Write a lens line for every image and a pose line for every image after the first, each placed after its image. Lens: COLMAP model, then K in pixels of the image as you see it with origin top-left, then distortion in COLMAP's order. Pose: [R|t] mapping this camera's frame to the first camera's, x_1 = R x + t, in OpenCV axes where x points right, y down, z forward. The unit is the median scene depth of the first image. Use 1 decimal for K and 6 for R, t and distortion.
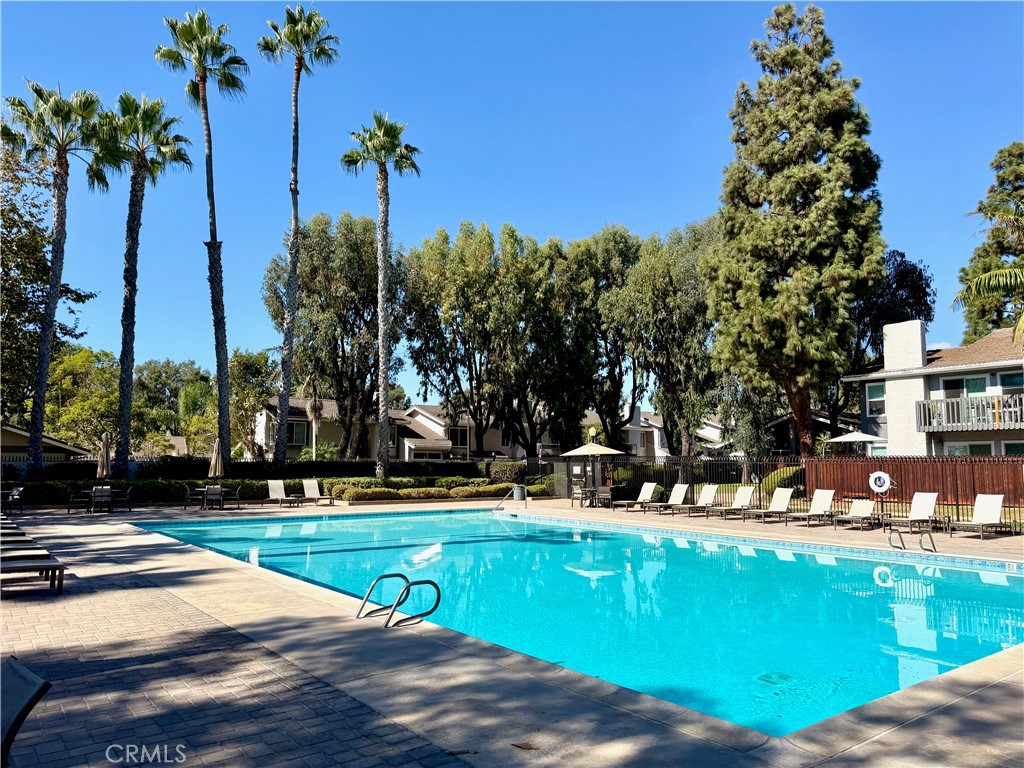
lens RADIAL K [[726.6, 0, 509.2], [0, 726.6, 386.8], [0, 0, 1]] dist [0.063324, -0.077271]
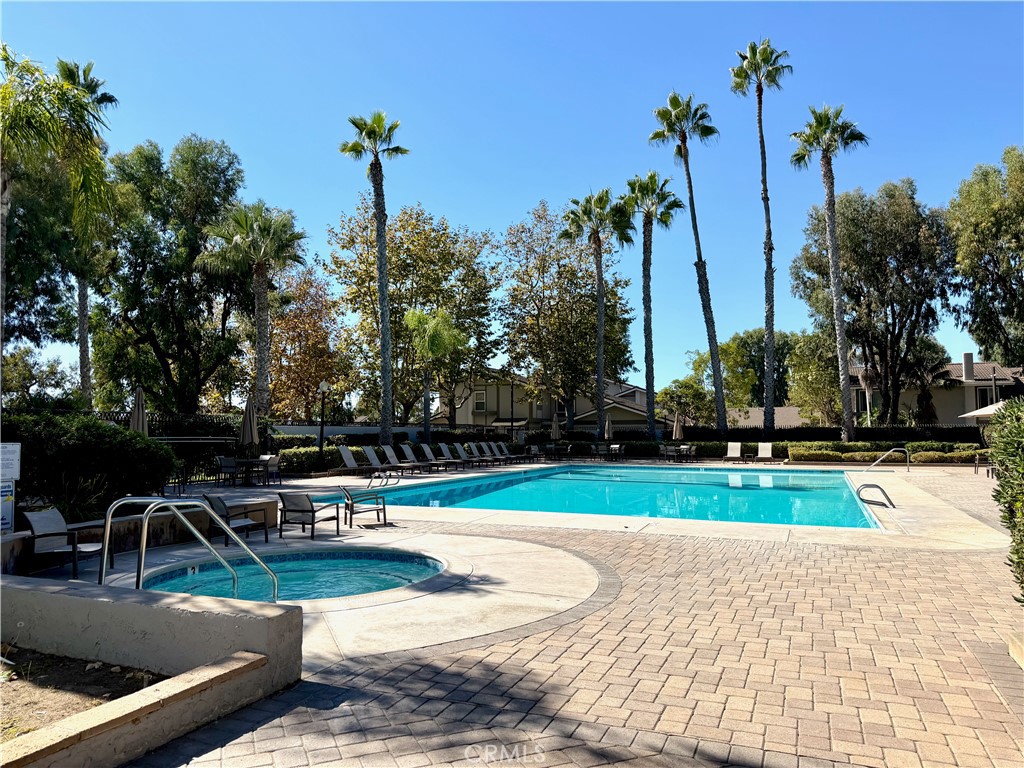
lens RADIAL K [[726.6, 0, 507.5], [0, 726.6, 384.7], [0, 0, 1]] dist [0.063324, -0.077271]
pose [[0.491776, -0.062984, -0.868441, 0.541984], [0.098592, 0.994994, -0.016333, 0.009403], [0.865122, -0.077589, 0.495524, 0.035980]]
